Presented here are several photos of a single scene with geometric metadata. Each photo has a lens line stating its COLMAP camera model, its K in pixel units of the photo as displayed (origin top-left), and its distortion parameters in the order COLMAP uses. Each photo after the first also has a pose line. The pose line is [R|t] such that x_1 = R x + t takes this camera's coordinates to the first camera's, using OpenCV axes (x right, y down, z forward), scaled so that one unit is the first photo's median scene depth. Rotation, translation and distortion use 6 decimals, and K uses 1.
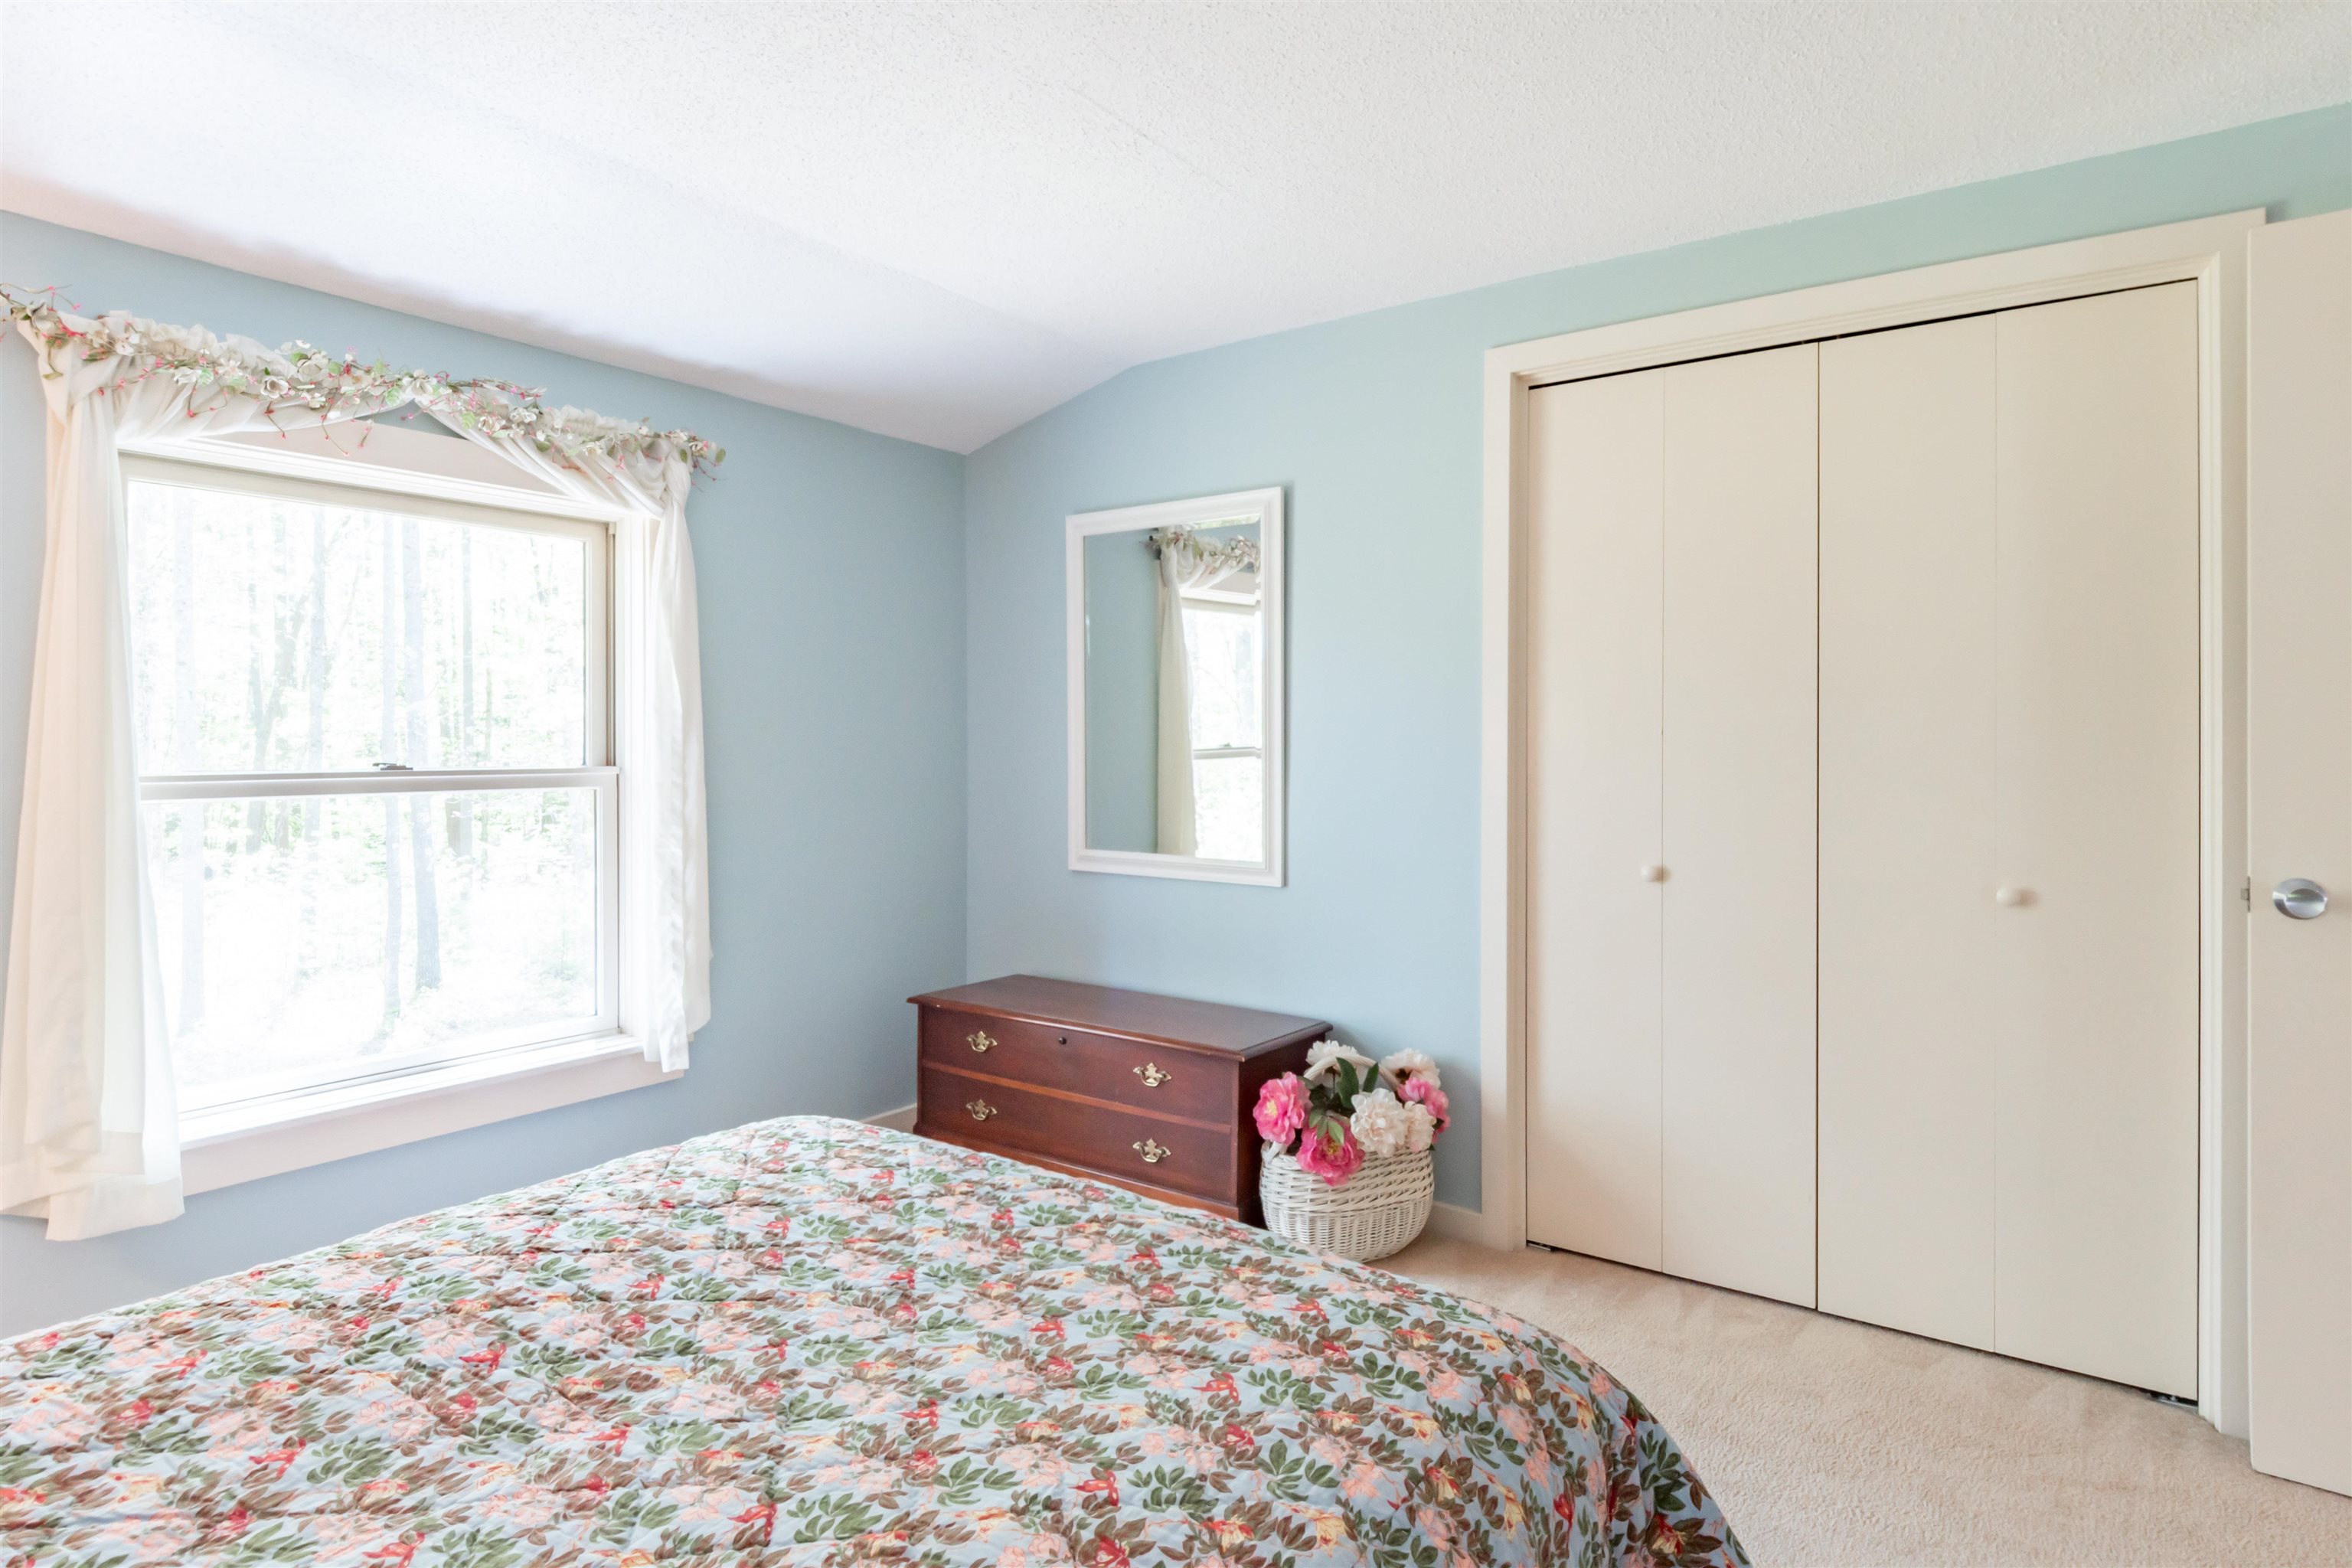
lens RADIAL K [[1258.6, 0, 1174.5], [0, 1258.6, 744.7], [0, 0, 1]] dist [0.002533, 0.000065]
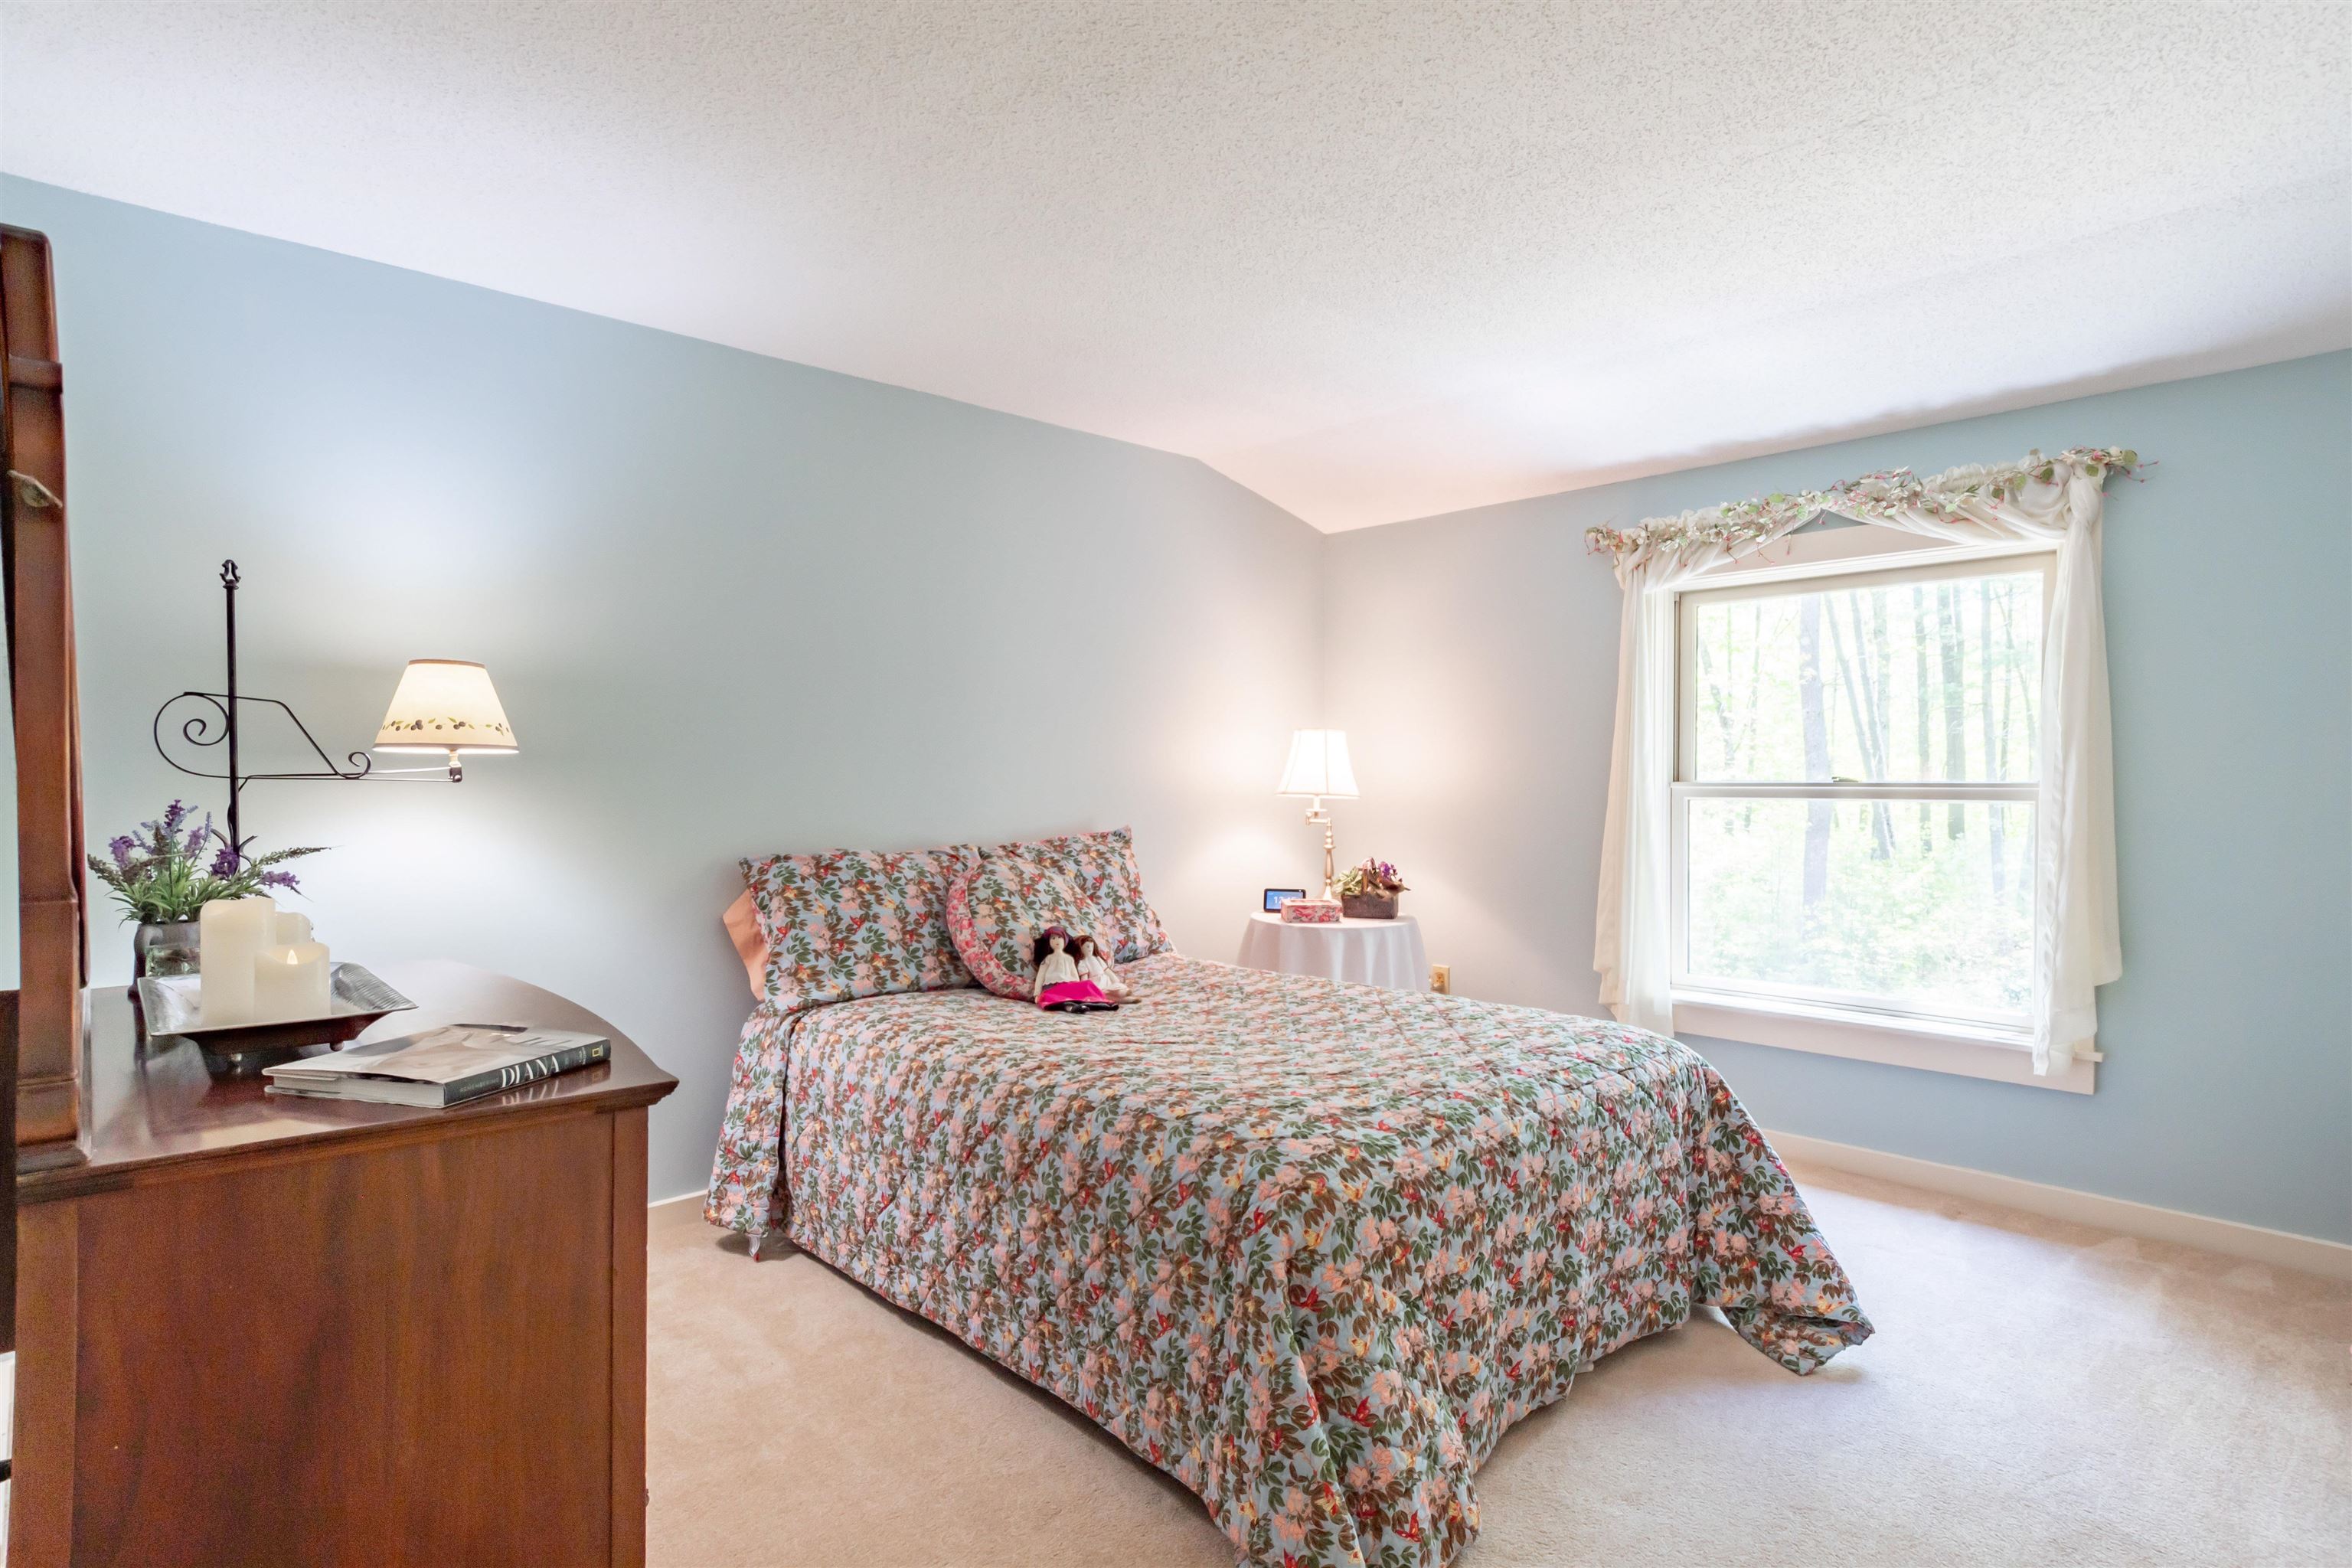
lens RADIAL K [[1257.9, 0, 1167.0], [0, 1257.9, 828.9], [0, 0, 1]] dist [0.003267, -0.001009]
pose [[-0.184436, 0.044935, -0.981817, 0.832182], [0.001117, 0.998963, 0.045510, 0.008013], [0.982844, 0.007297, -0.184295, 0.535007]]
